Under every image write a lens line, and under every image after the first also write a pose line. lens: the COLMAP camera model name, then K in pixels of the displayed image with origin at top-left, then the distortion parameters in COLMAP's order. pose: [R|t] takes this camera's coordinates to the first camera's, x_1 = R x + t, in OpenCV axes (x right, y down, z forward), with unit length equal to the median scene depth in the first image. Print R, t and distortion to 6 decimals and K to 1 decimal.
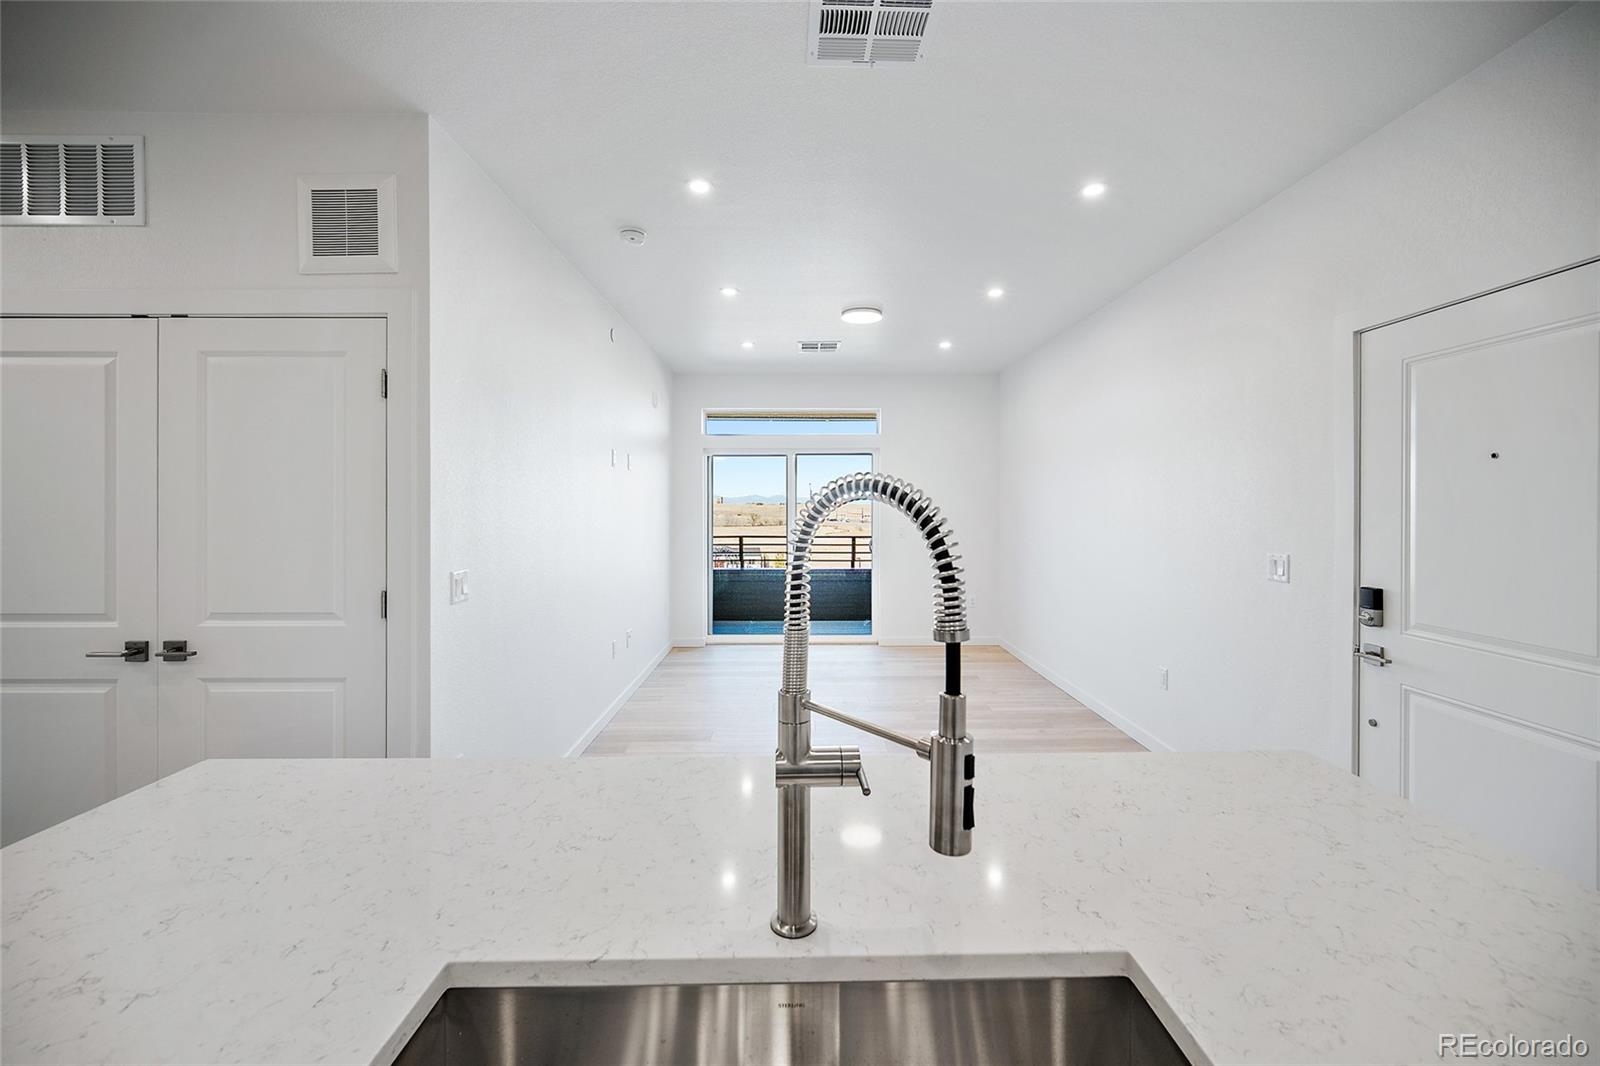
lens RADIAL K [[636.0, 0, 802.2], [0, 636.0, 513.5], [0, 0, 1]] dist [0.000594, -0.000024]
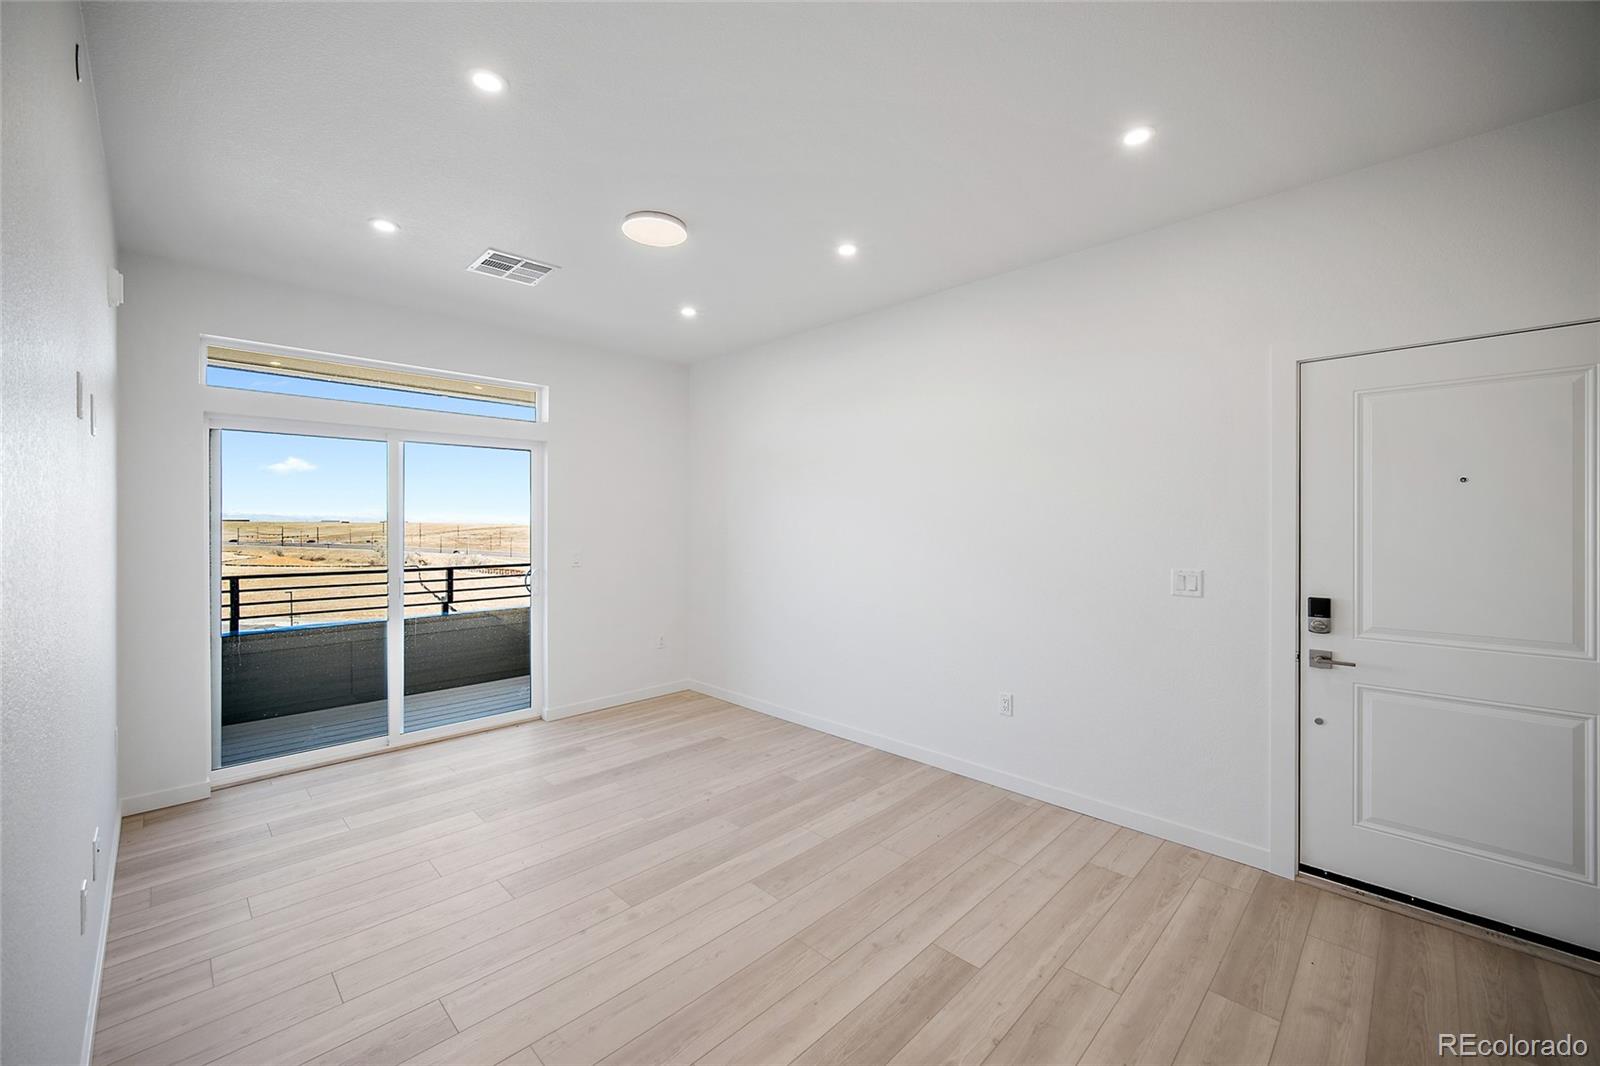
lens RADIAL K [[639.5, 0, 800.7], [0, 639.5, 527.4], [0, 0, 1]] dist [-0.000740, -0.000029]
pose [[0.712321, -0.002934, 0.701848, -0.417169], [0.008411, 0.999955, -0.004356, -0.005250], [-0.701804, 0.009007, 0.712313, 0.696052]]
